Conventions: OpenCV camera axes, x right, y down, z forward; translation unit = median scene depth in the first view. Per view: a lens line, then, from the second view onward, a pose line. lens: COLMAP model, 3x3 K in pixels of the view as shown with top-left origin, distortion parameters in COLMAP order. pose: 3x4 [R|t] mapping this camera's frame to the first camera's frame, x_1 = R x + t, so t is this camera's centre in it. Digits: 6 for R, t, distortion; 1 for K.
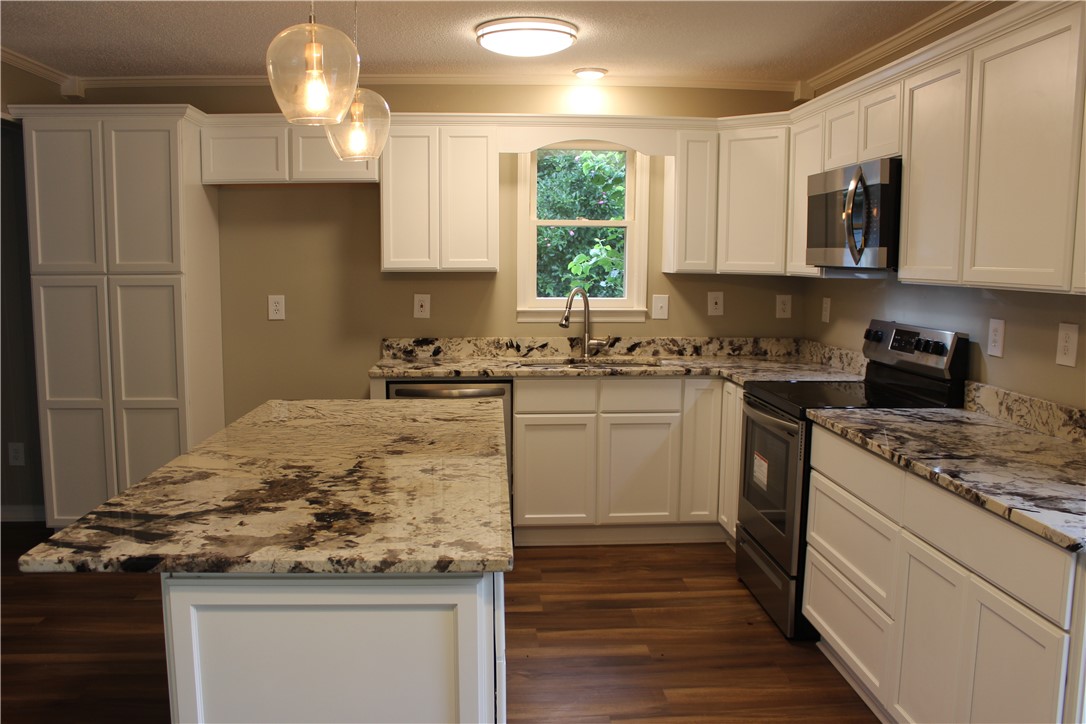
lens RADIAL K [[906.2, 0, 538.9], [0, 906.2, 367.0], [0, 0, 1]] dist [-0.157440, 0.125268]
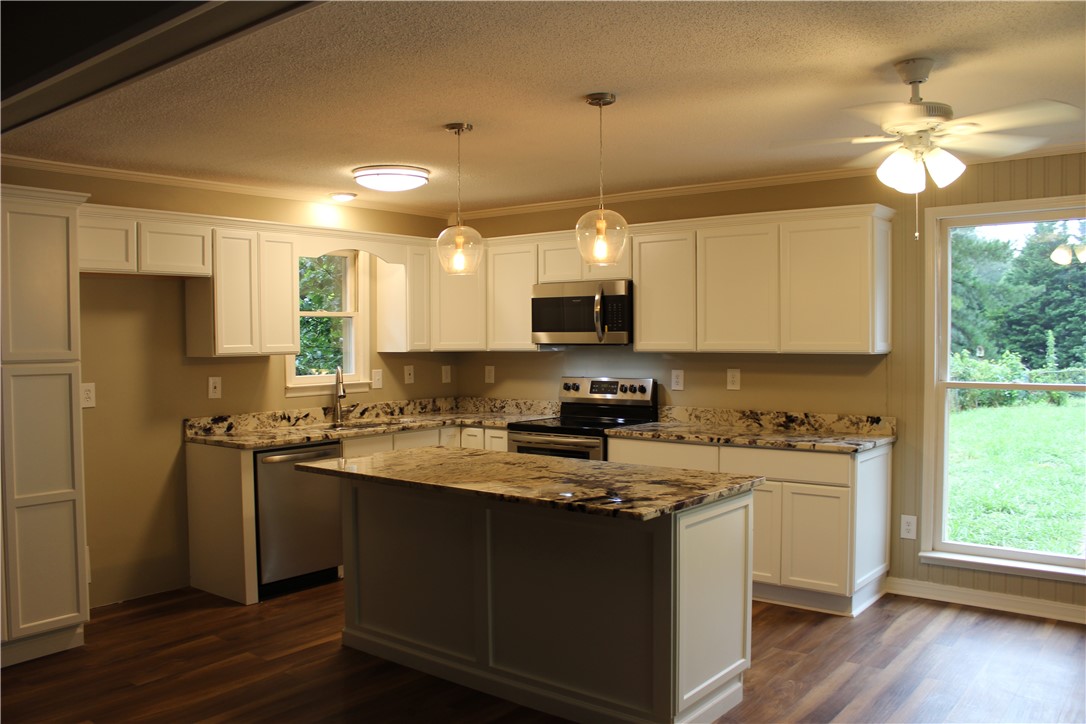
lens RADIAL K [[906.2, 0, 539.2], [0, 906.2, 369.4], [0, 0, 1]] dist [-0.157440, 0.125268]
pose [[0.668402, -0.037161, 0.742871, -0.678169], [0.100461, 0.994110, -0.040661, -0.004975], [-0.736985, 0.101807, 0.668198, -0.028399]]
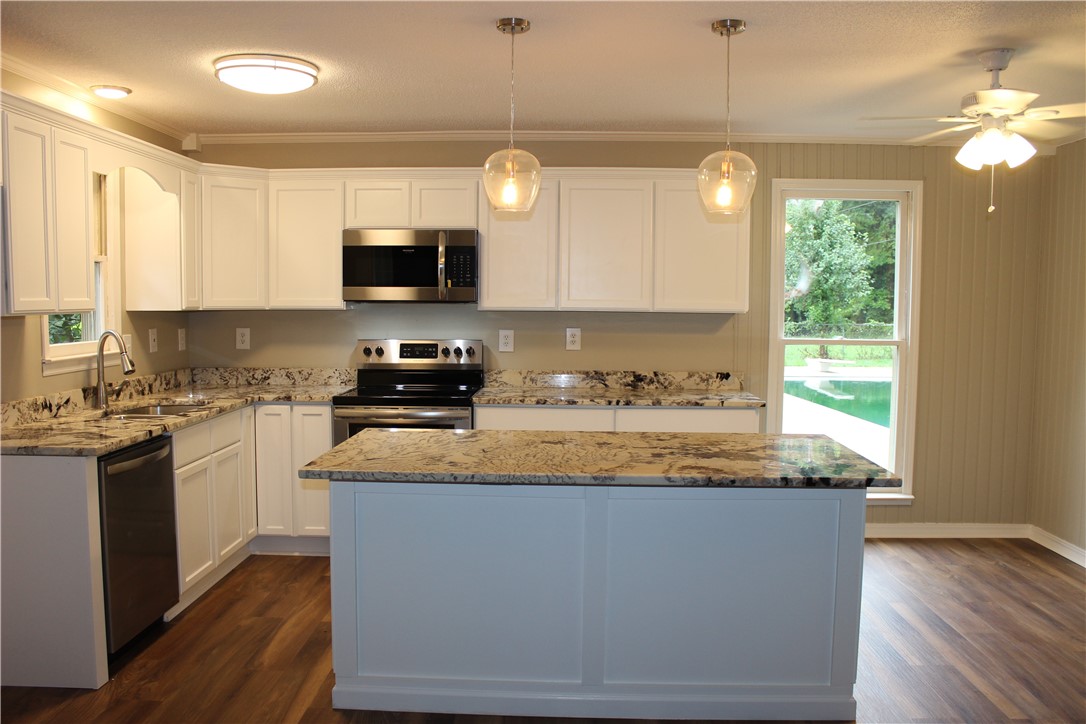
lens RADIAL K [[906.2, 0, 541.9], [0, 906.2, 368.8], [0, 0, 1]] dist [-0.157440, 0.125268]
pose [[0.092496, -0.082418, 0.992296, -0.764918], [0.113910, 0.990902, 0.071684, -0.061916], [-0.989176, 0.106402, 0.101043, 0.486199]]
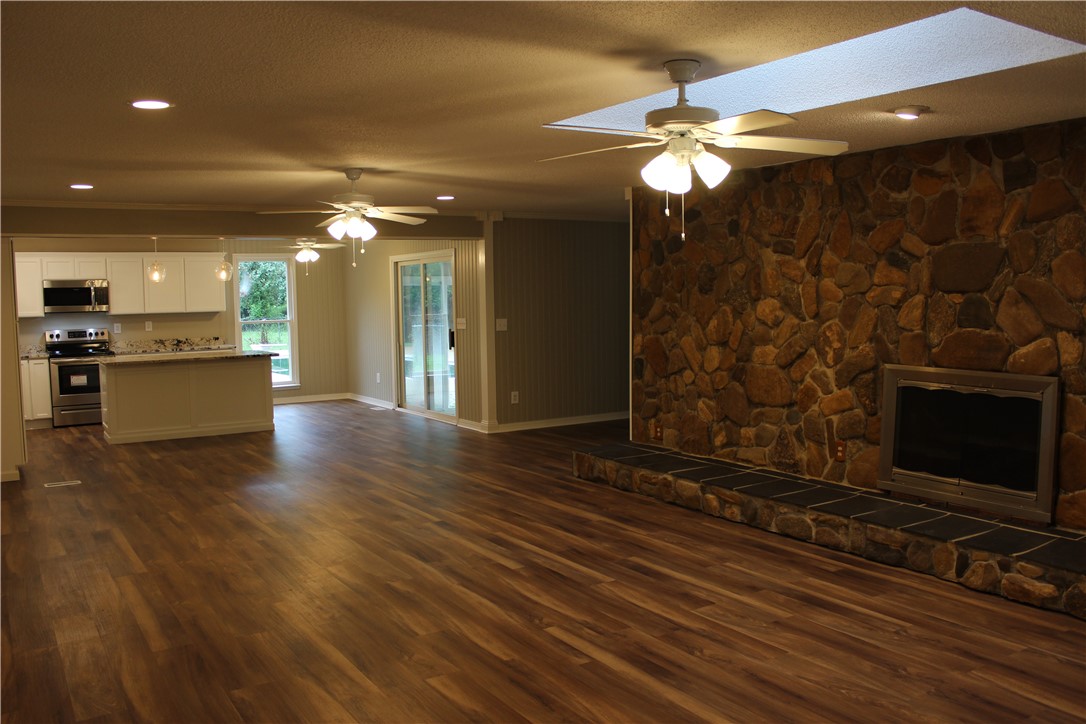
lens RADIAL K [[906.2, 0, 529.5], [0, 906.2, 384.2], [0, 0, 1]] dist [-0.157440, 0.125268]
pose [[-0.478764, -0.086790, 0.873643, -2.293579], [0.118641, 0.979578, 0.162331, -0.127104], [-0.869890, 0.181368, -0.458690, 0.787106]]
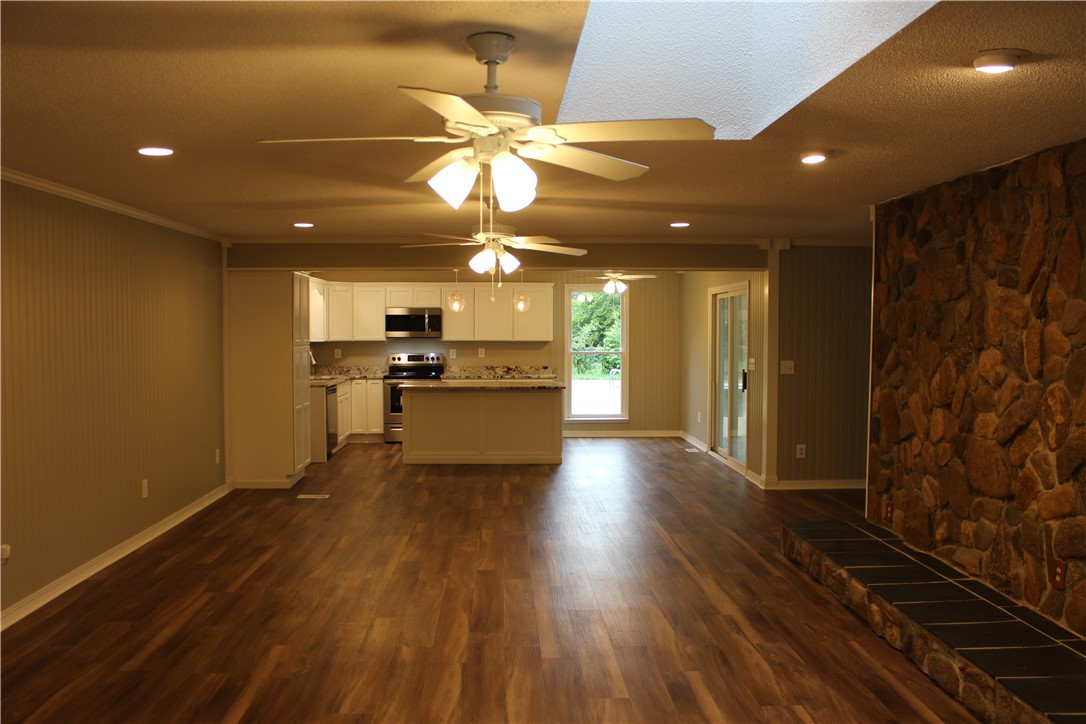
lens RADIAL K [[906.2, 0, 533.6], [0, 906.2, 378.6], [0, 0, 1]] dist [-0.157440, 0.125268]
pose [[0.031940, -0.064183, 0.997427, -2.255194], [0.119953, 0.990969, 0.059927, -0.078608], [-0.992266, 0.117730, 0.039351, 0.313776]]
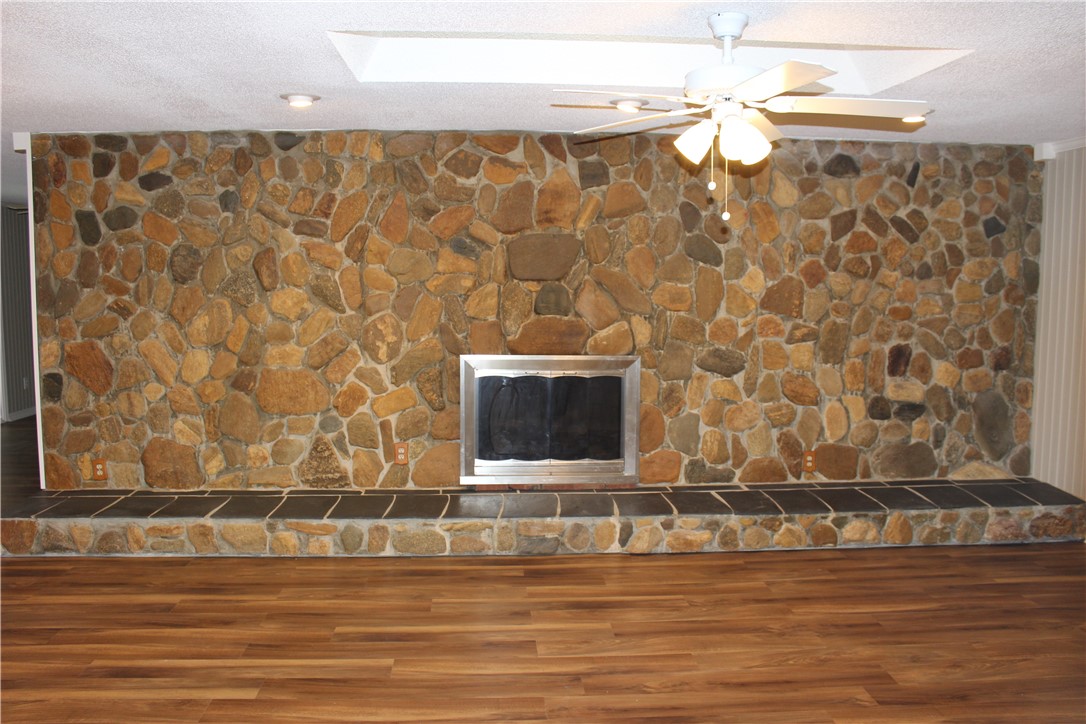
lens RADIAL K [[906.2, 0, 540.1], [0, 906.2, 376.5], [0, 0, 1]] dist [-0.157440, 0.125268]
pose [[-0.999969, -0.007798, 0.000696, -1.620759], [-0.007435, 0.973756, 0.227474, -0.142764], [-0.002451, 0.227462, -0.973784, 0.956183]]
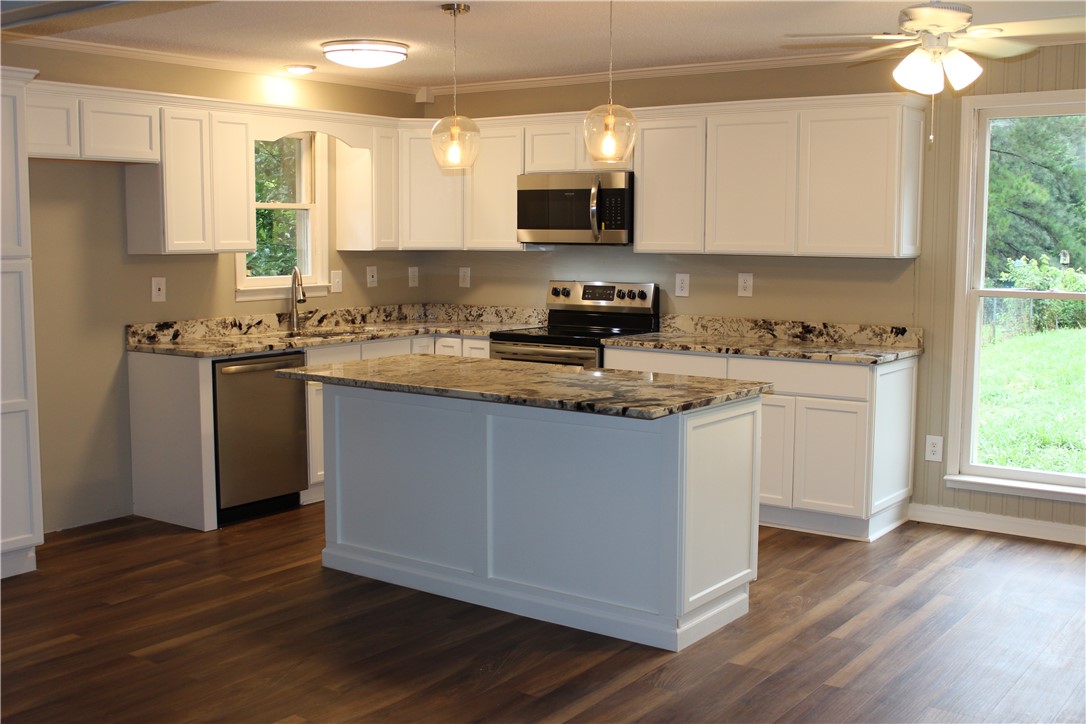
lens RADIAL K [[1205.5, 0, 541.4], [0, 1205.5, 363.0], [0, 0, 1]] dist [-0.077560, 0.000000]
pose [[0.637445, -0.087143, 0.765552, -0.864510], [0.093157, 0.995011, 0.035694, 0.003909], [-0.764844, 0.048563, 0.642383, -0.140801]]
